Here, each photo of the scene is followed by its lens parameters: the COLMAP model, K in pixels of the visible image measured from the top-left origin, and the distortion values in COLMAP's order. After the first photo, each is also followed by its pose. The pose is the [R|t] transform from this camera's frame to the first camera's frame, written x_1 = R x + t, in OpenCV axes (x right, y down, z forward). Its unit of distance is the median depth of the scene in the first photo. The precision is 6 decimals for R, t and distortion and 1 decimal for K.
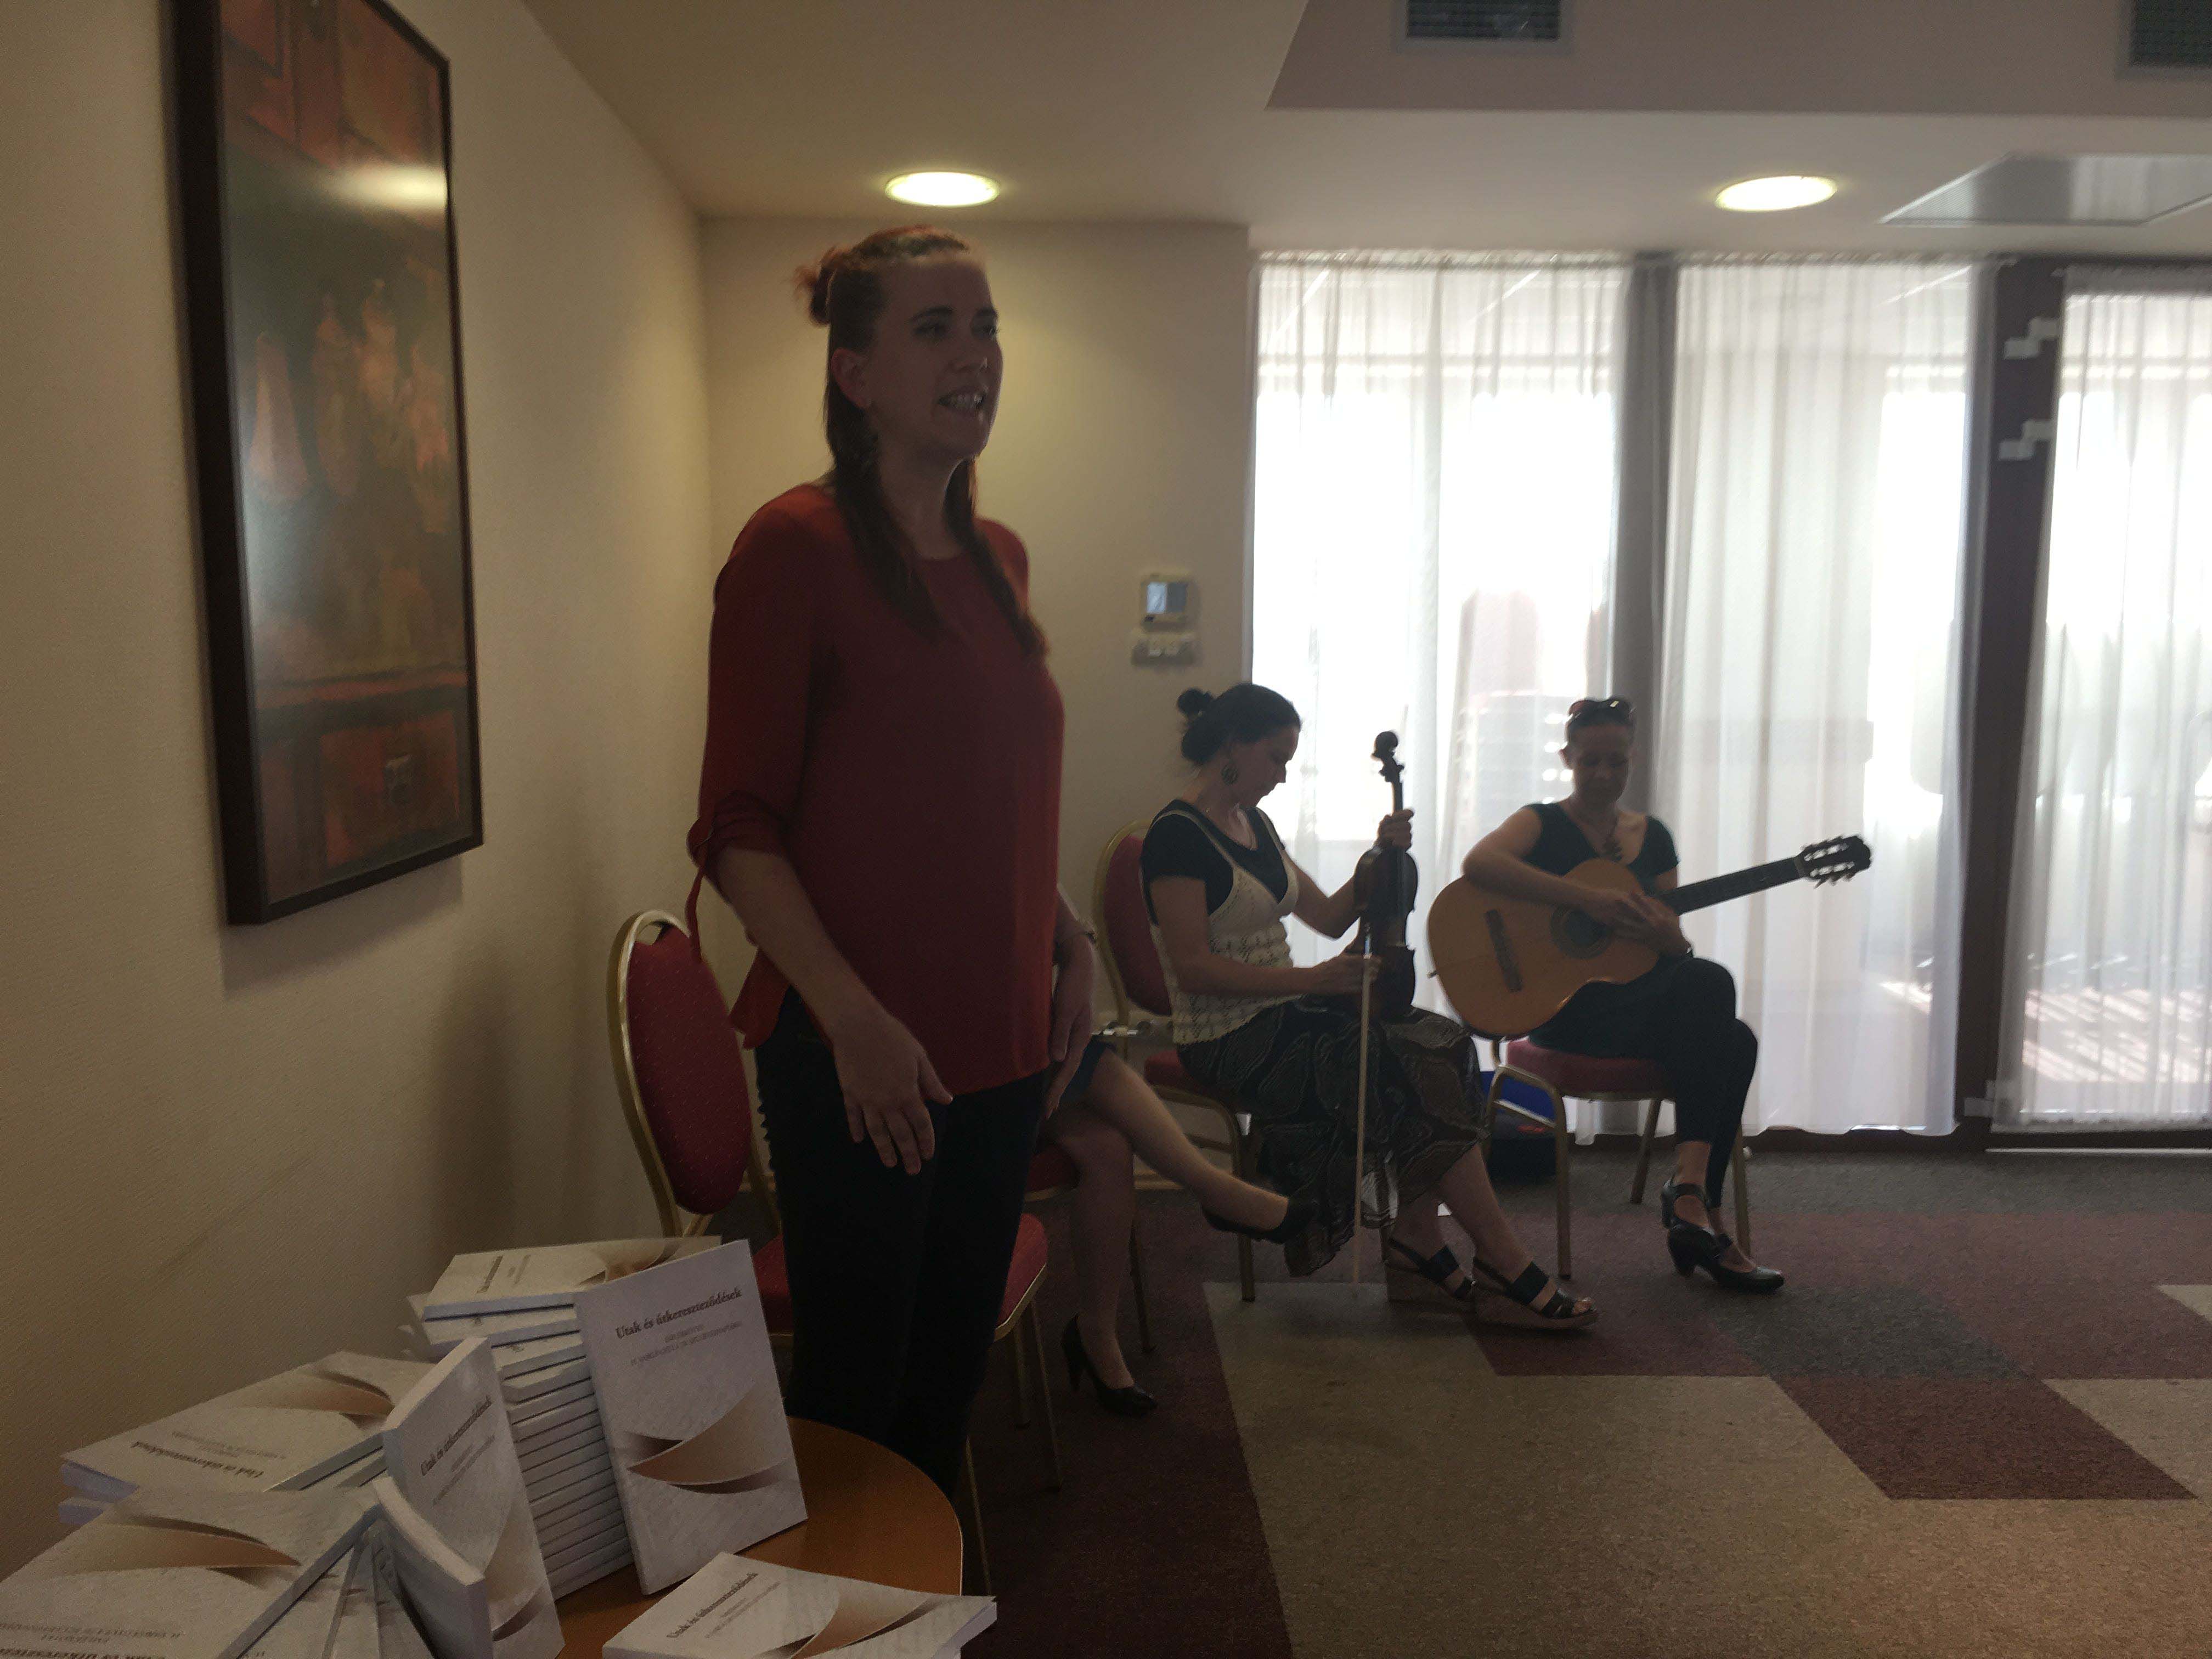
lens RADIAL K [[1885.2, 0, 1106.0], [0, 1885.2, 829.5], [0, 0, 1]] dist [0.086752, -0.129626]
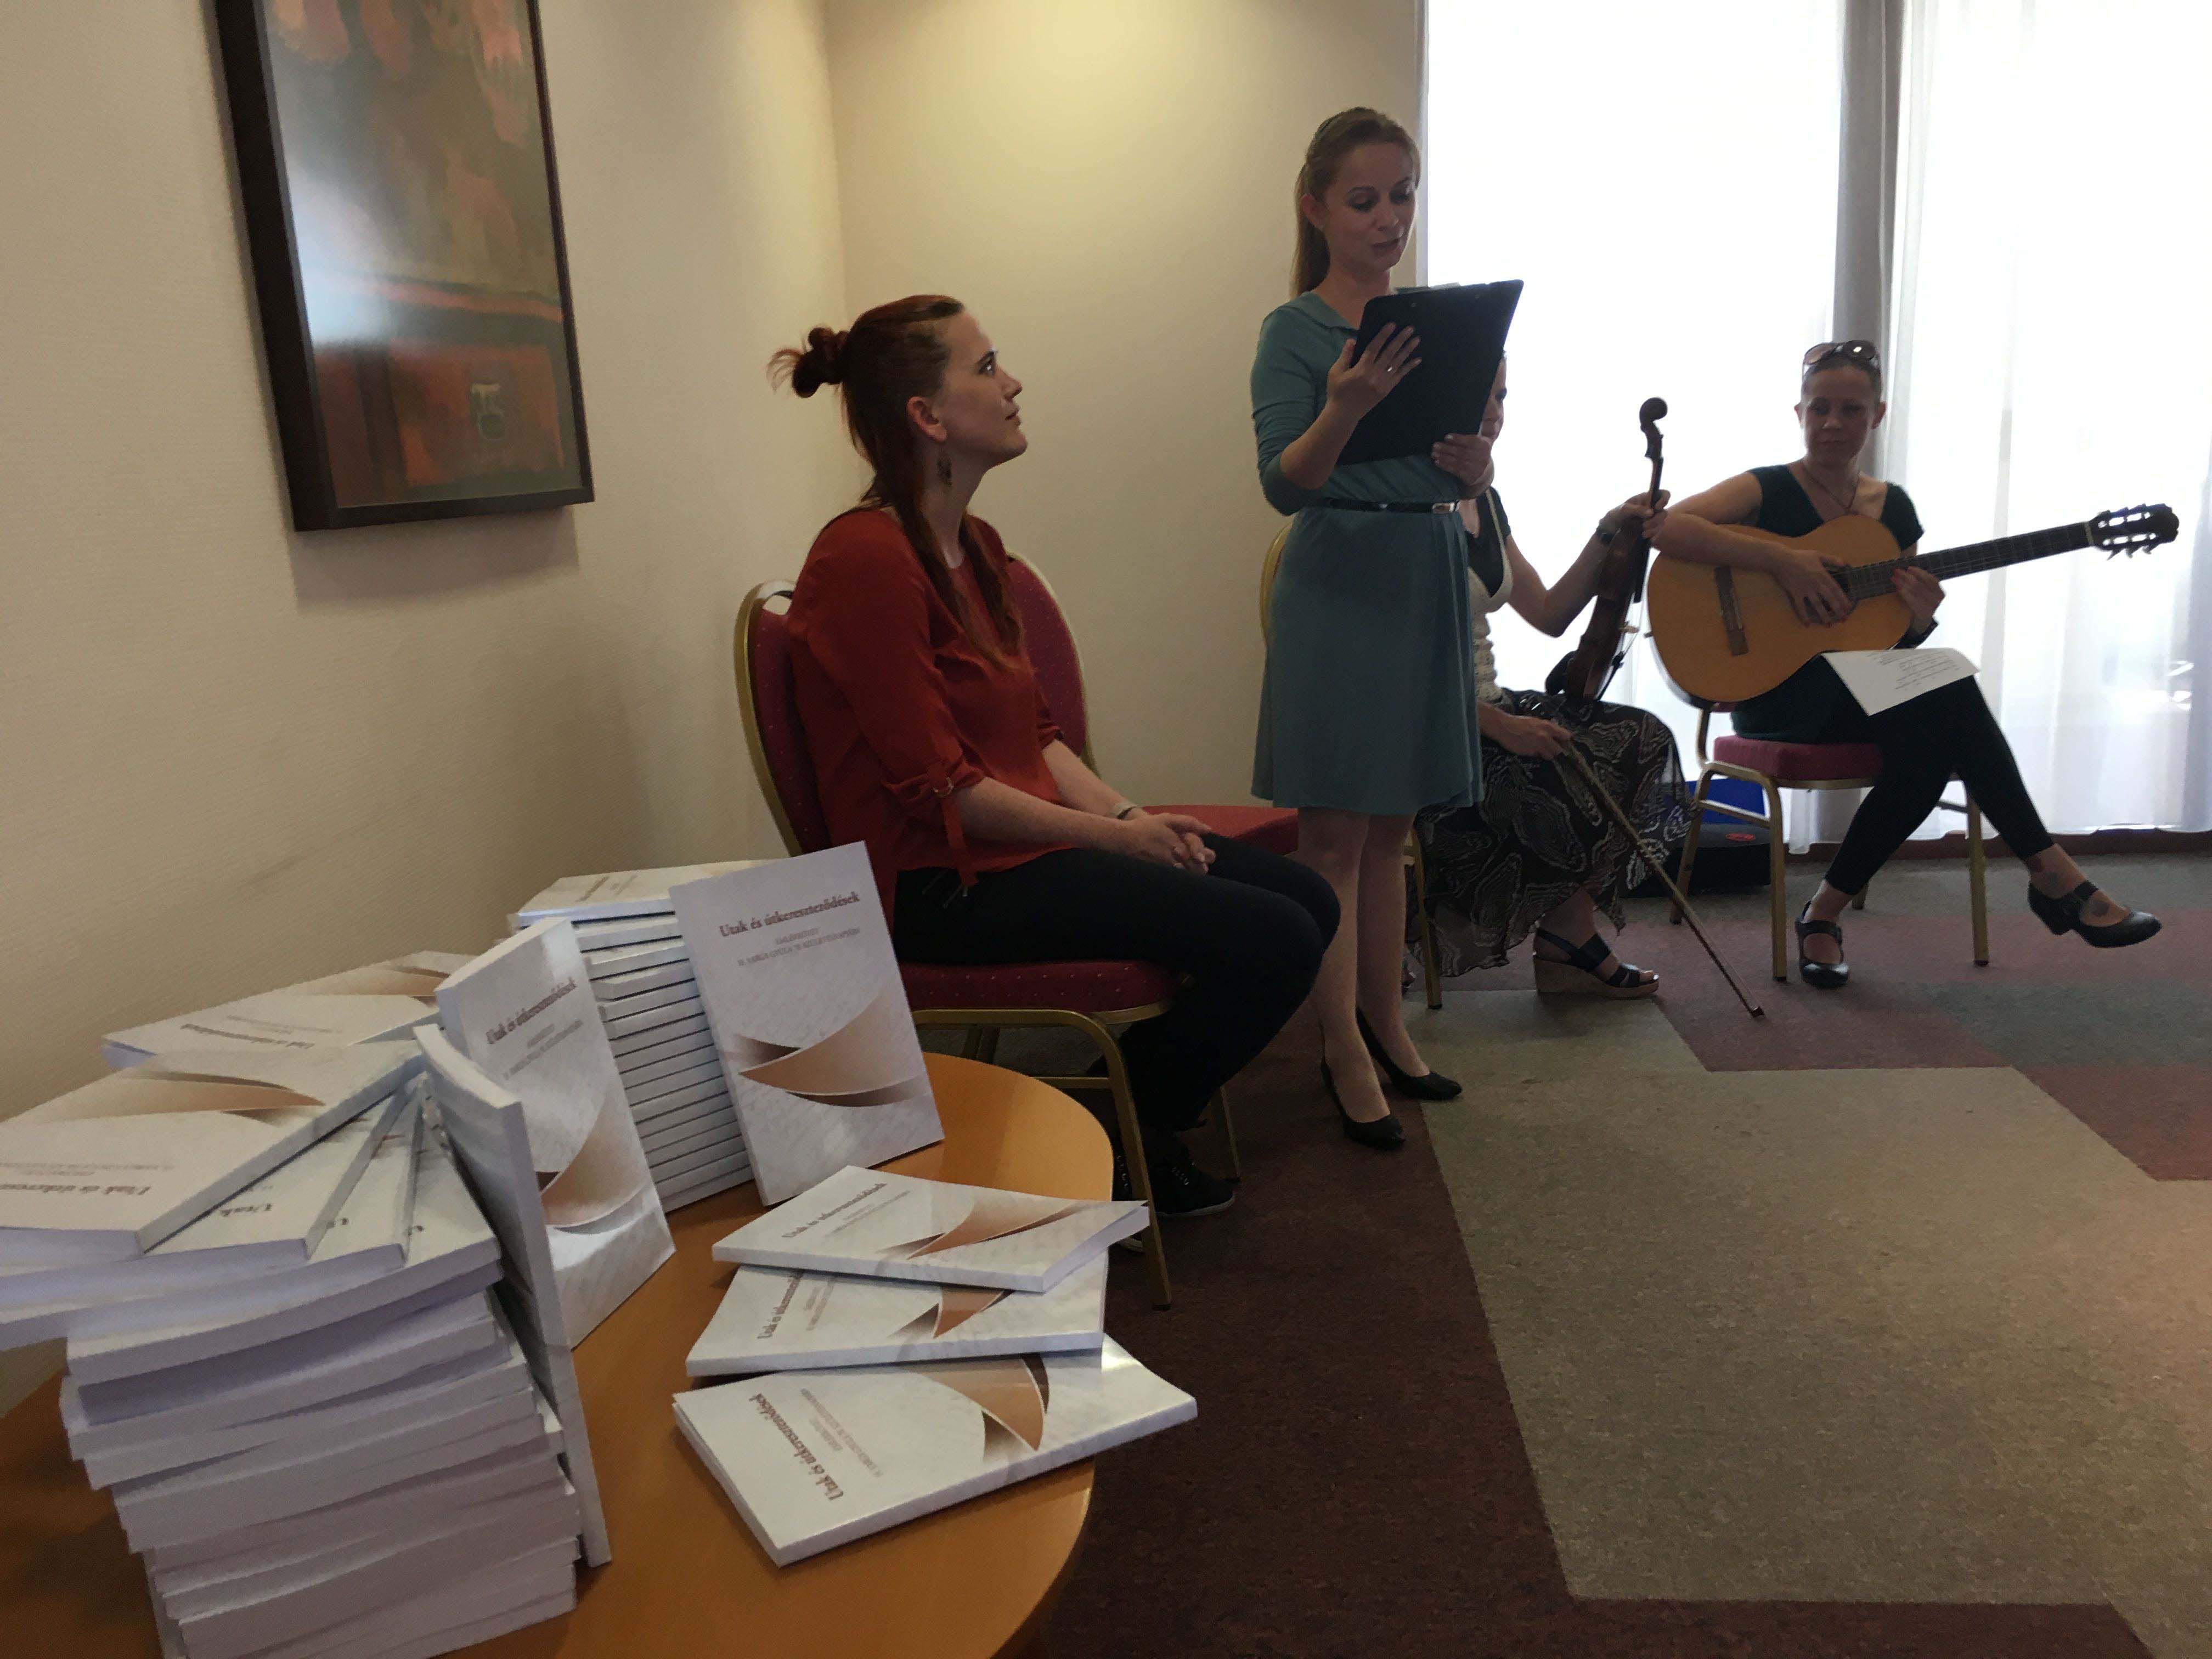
lens RADIAL K [[1885.2, 0, 1106.0], [0, 1885.2, 829.5], [0, 0, 1]] dist [0.086752, -0.129626]
pose [[0.994940, -0.027966, -0.096498, 0.011896], [0.038144, 0.993708, 0.105304, 0.127508], [0.092946, -0.108452, 0.989747, 0.134207]]
